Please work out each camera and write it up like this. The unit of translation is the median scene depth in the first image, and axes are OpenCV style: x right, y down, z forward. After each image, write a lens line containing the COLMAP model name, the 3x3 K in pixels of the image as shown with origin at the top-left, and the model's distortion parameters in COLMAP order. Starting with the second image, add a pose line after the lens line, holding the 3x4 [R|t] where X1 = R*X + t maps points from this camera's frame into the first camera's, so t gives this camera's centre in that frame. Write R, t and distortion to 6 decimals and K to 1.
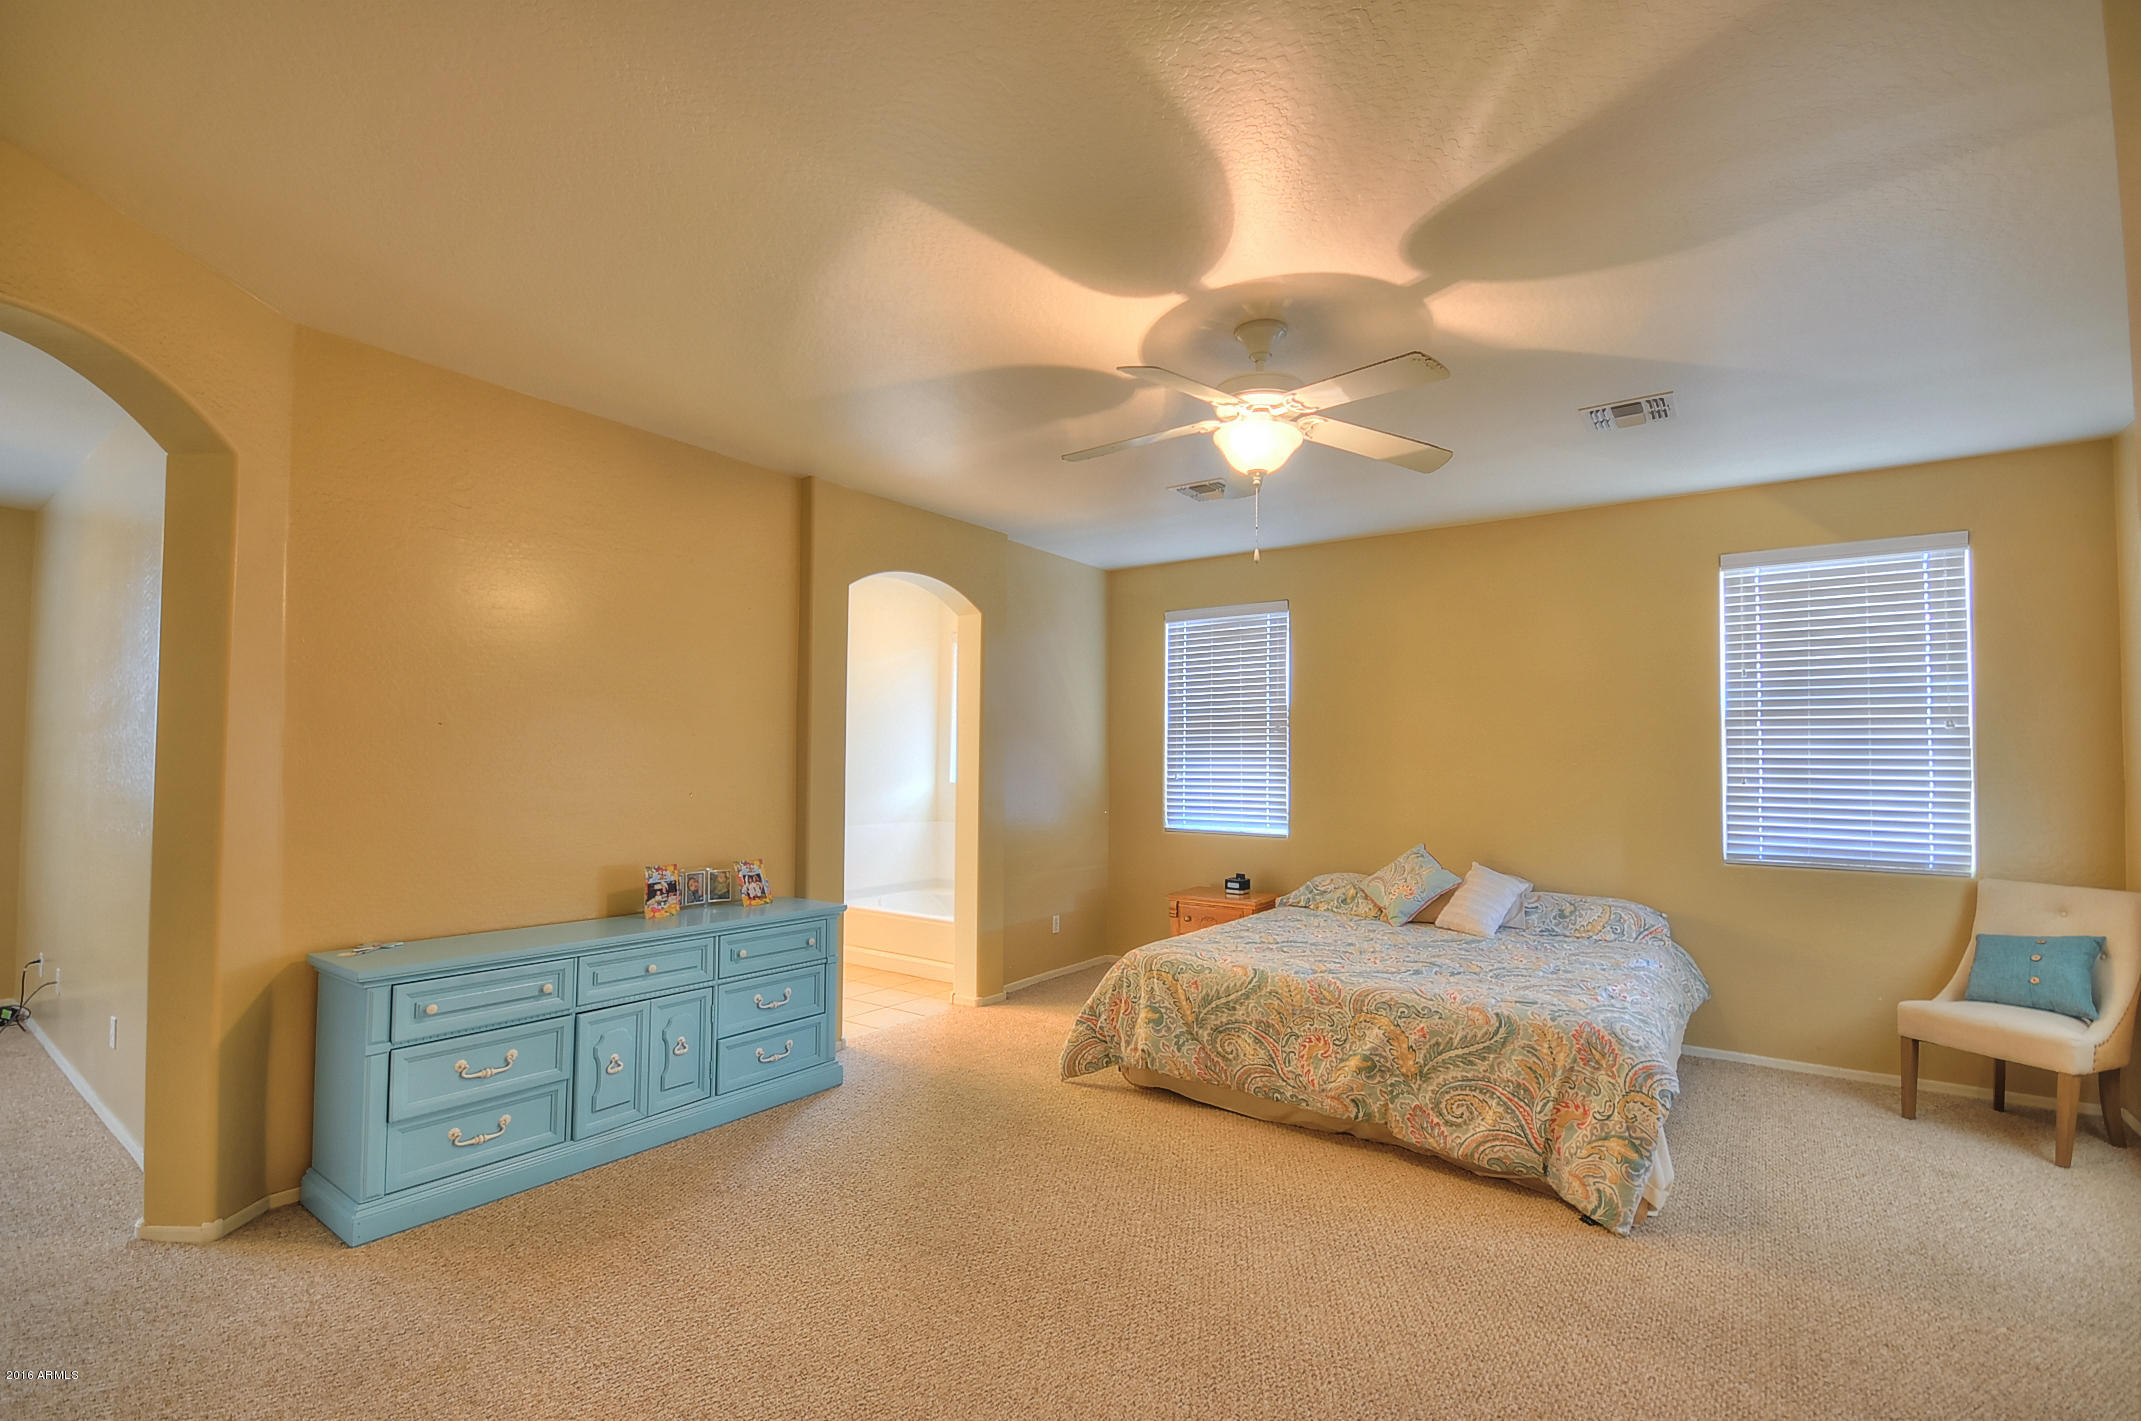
lens RADIAL K [[936.5, 0, 1072.0], [0, 936.5, 737.8], [0, 0, 1]] dist [0.007235, -0.008206]
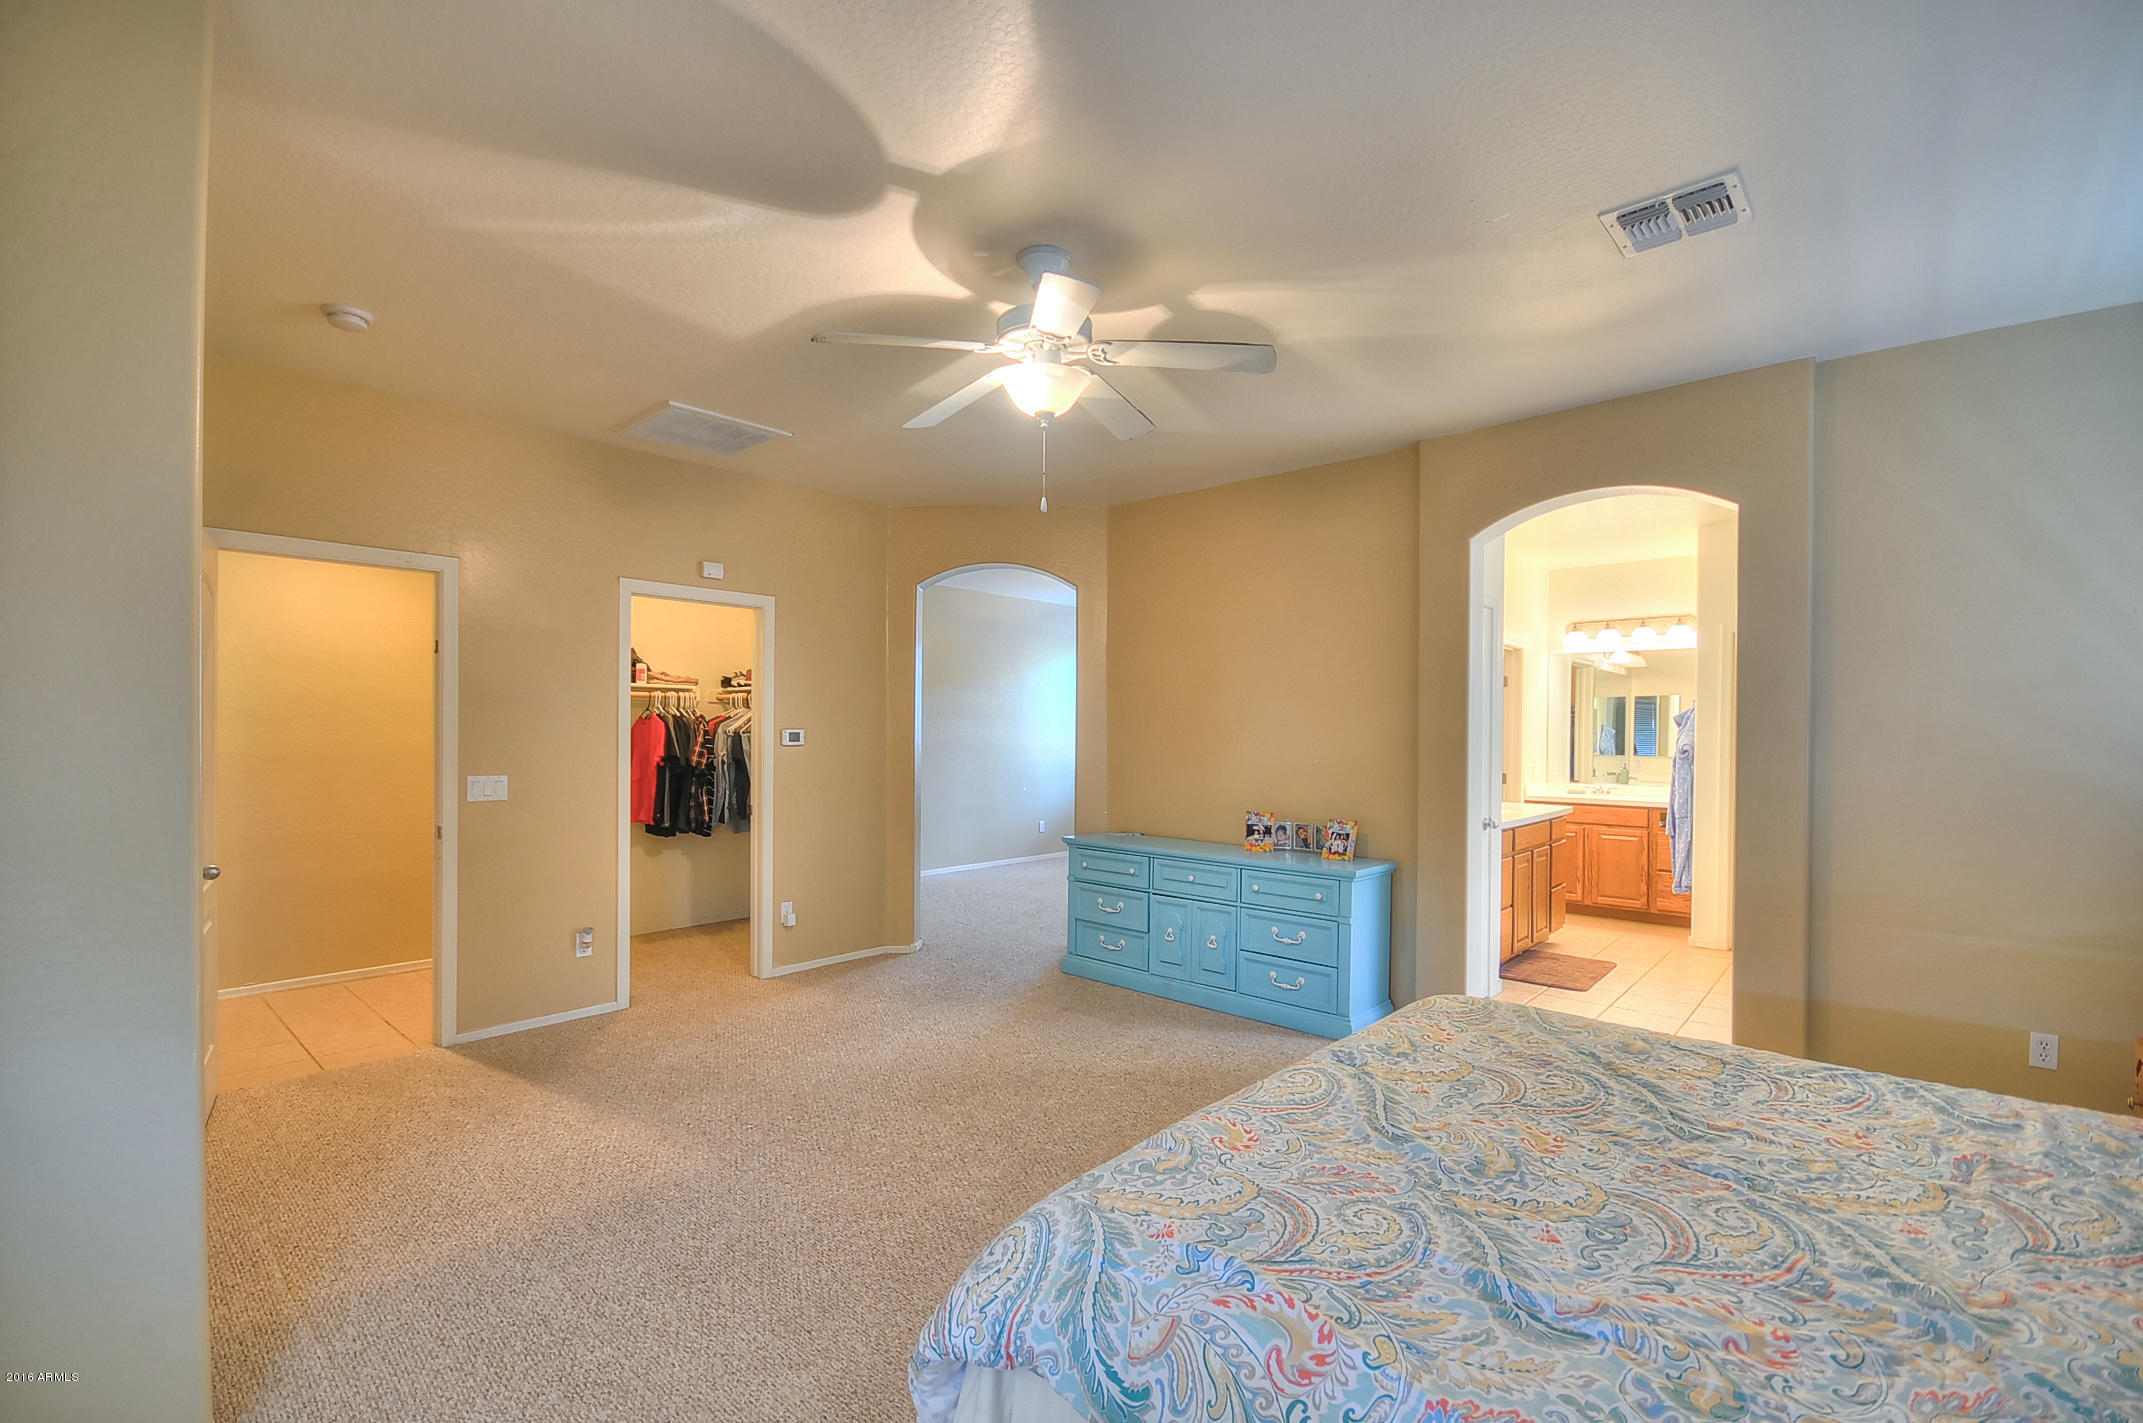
lens RADIAL K [[937.4, 0, 1073.0], [0, 937.4, 738.9], [0, 0, 1]] dist [0.007235, -0.008206]
pose [[-0.099031, 0.001081, -0.995084, 0.893373], [0.025316, 0.999678, -0.001434, 0.030401], [0.994762, -0.025333, -0.099026, 0.885228]]
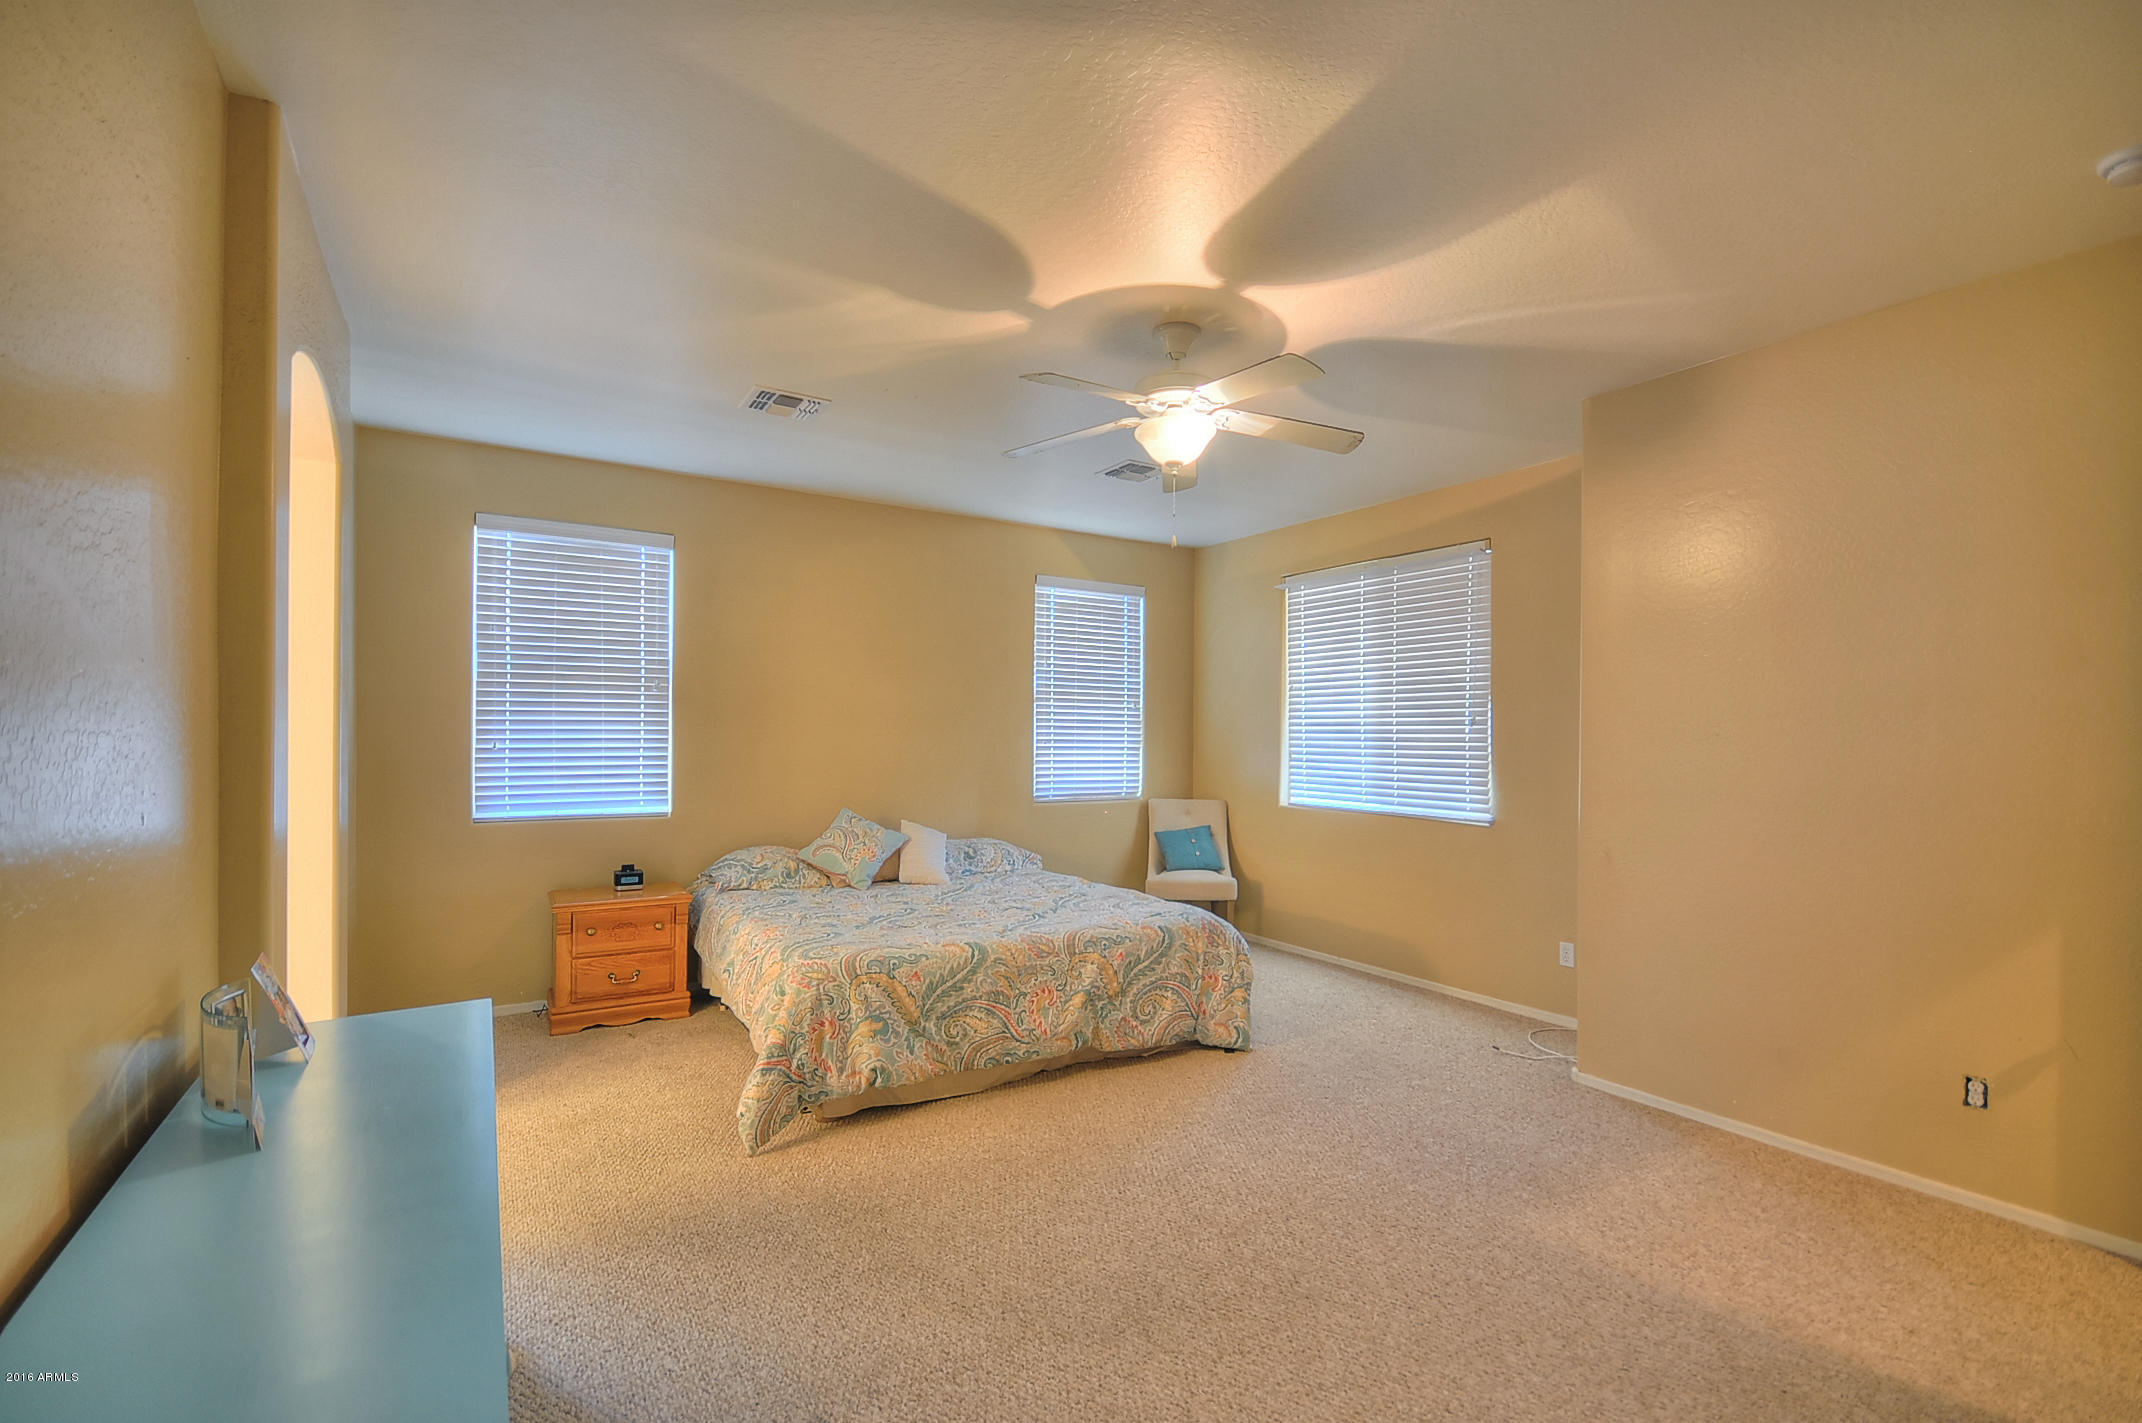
lens RADIAL K [[936.9, 0, 1072.5], [0, 936.9, 738.9], [0, 0, 1]] dist [0.007235, -0.008206]
pose [[0.373758, -0.011957, 0.927449, -0.678655], [-0.031840, 0.999162, 0.025713, 0.005539], [-0.926980, -0.039140, 0.373064, 0.552745]]
